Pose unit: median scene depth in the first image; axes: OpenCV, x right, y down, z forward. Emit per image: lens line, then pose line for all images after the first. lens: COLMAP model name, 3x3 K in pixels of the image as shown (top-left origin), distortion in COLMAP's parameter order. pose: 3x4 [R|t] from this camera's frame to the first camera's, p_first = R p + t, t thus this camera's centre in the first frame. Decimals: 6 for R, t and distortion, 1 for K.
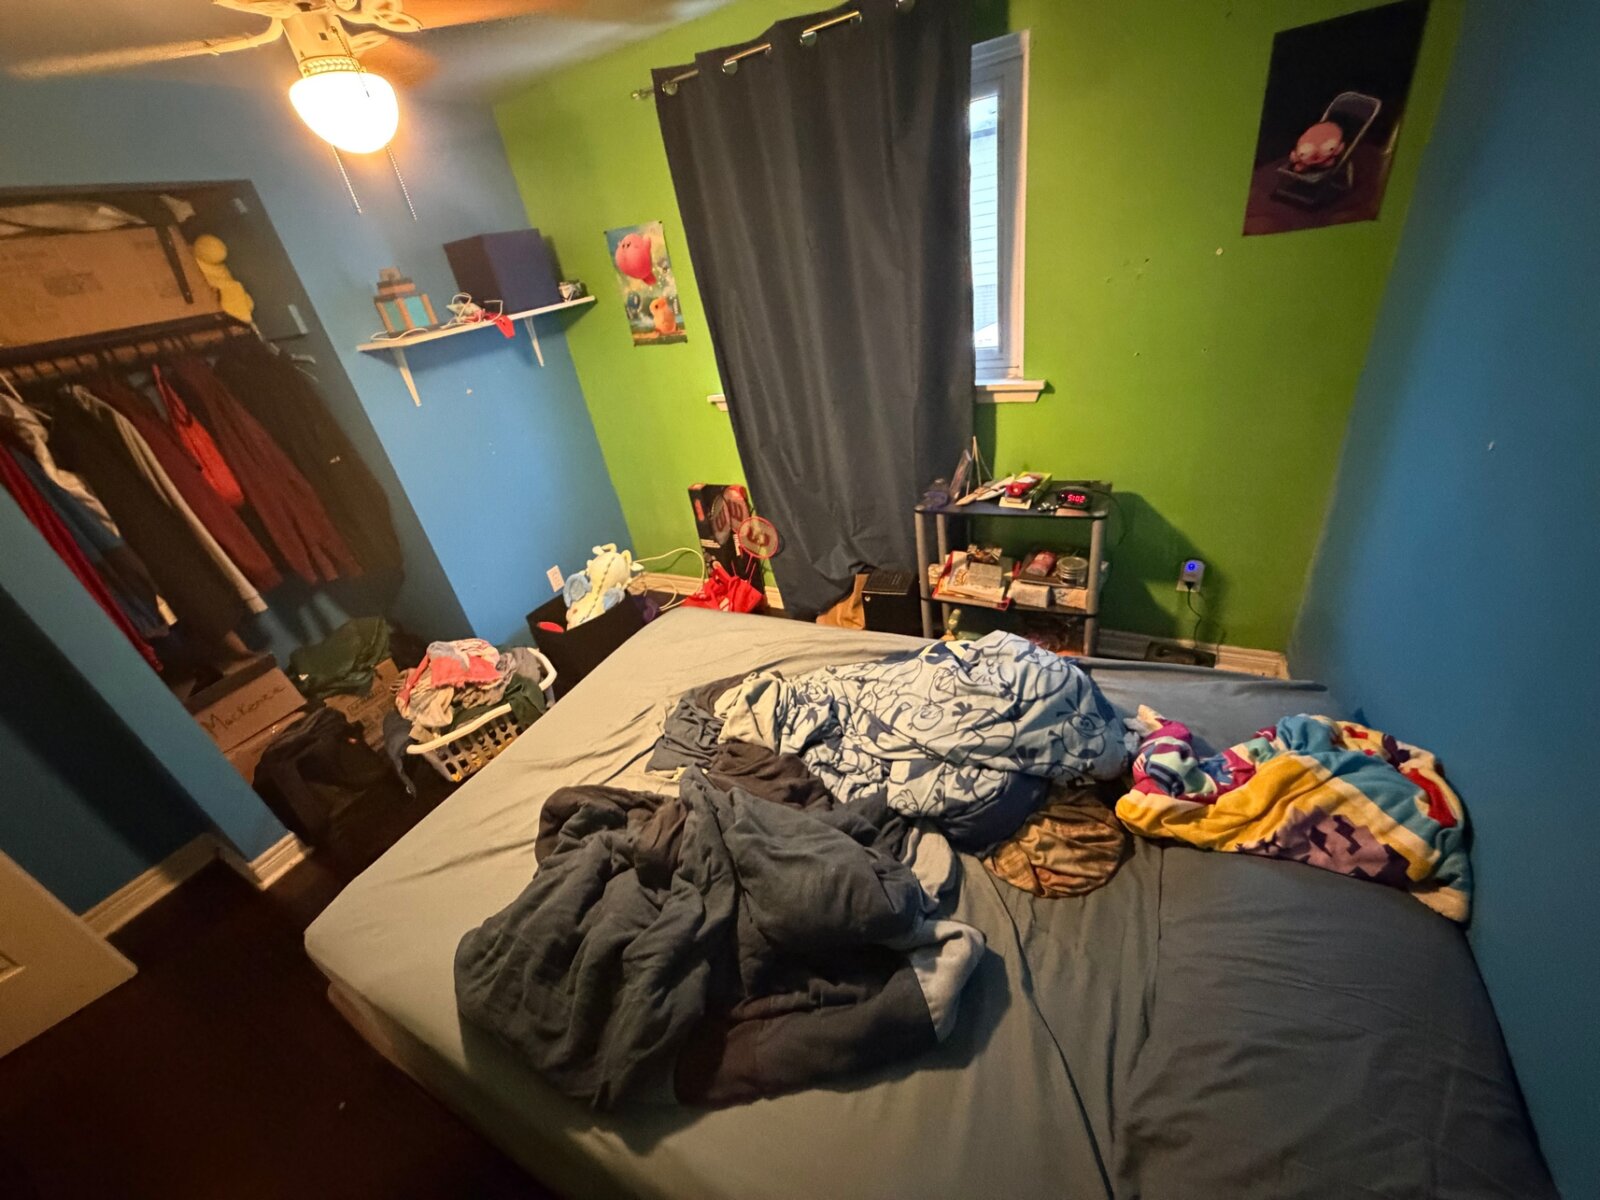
lens RADIAL K [[638.1, 0, 792.8], [0, 638.1, 596.9], [0, 0, 1]] dist [0.004899, -0.000428]
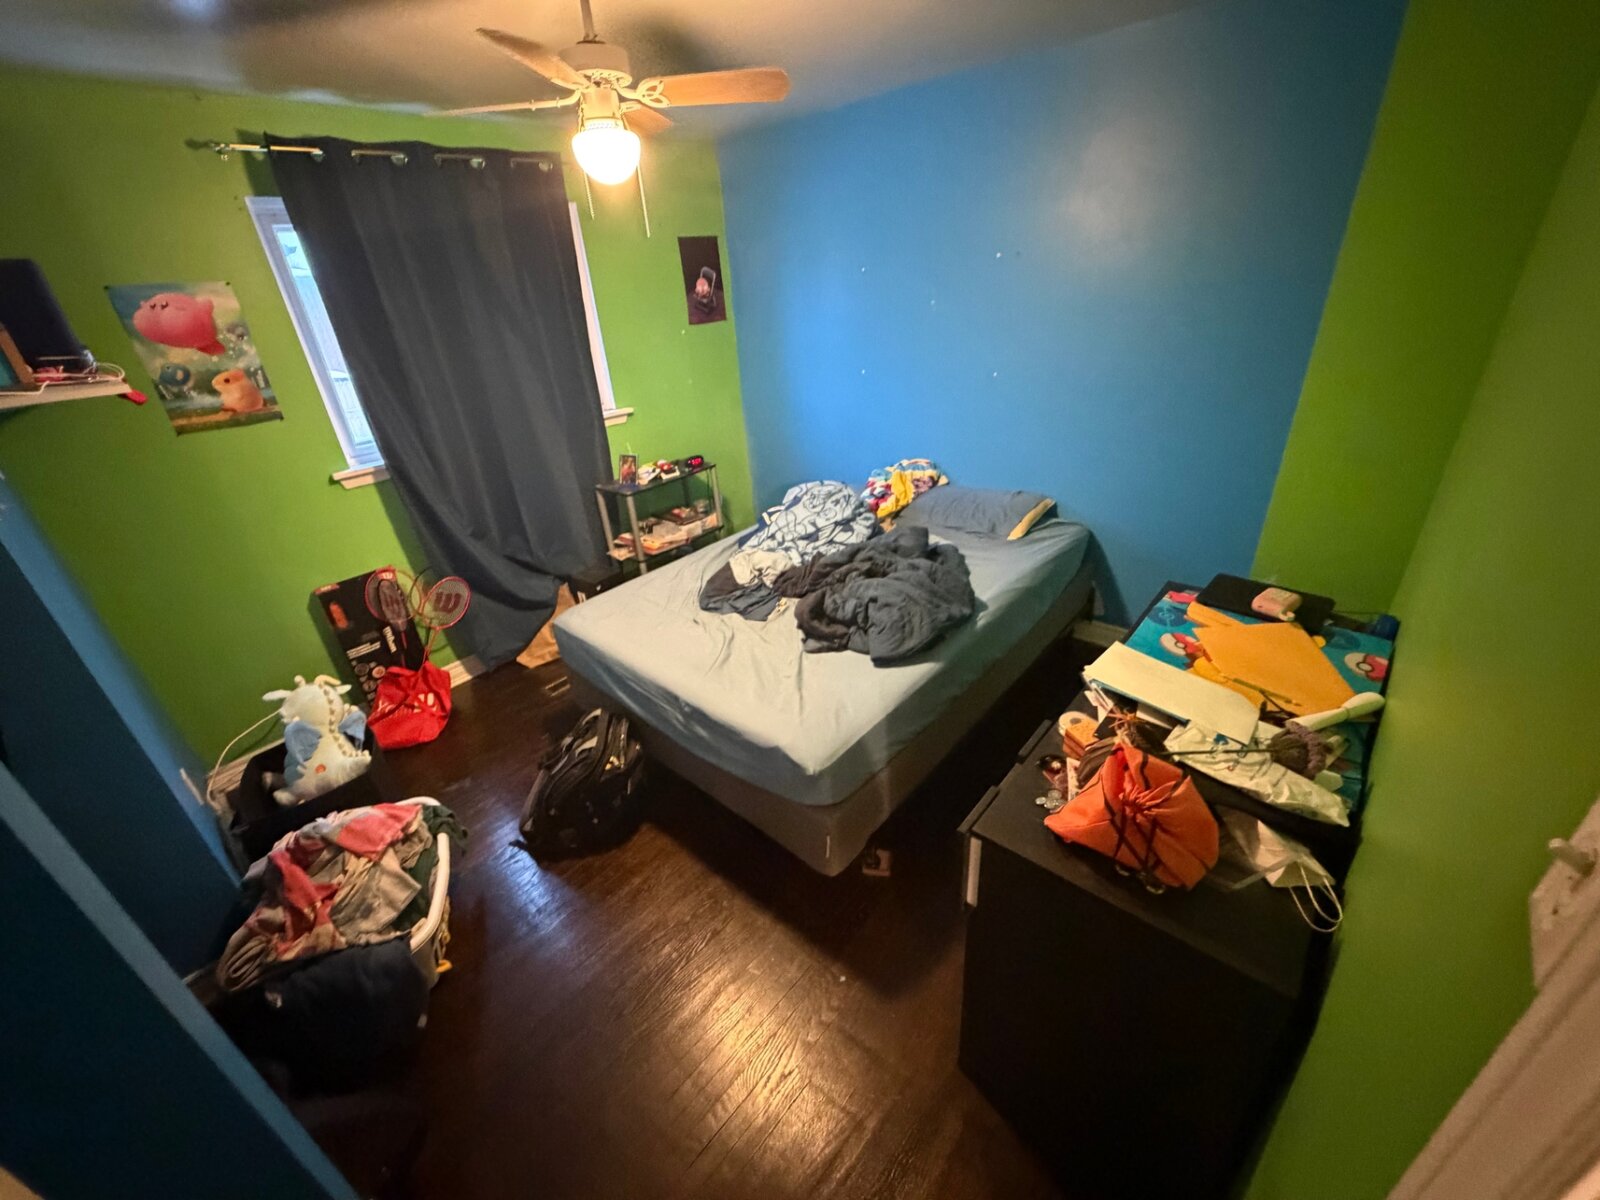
lens RADIAL K [[638.1, 0, 792.8], [0, 638.1, 596.9], [0, 0, 1]] dist [0.004899, -0.000428]
pose [[0.245653, -0.310435, 0.918306, -0.899263], [0.508606, 0.847740, 0.150524, 0.023739], [-0.825212, 0.430079, 0.366139, 0.231895]]
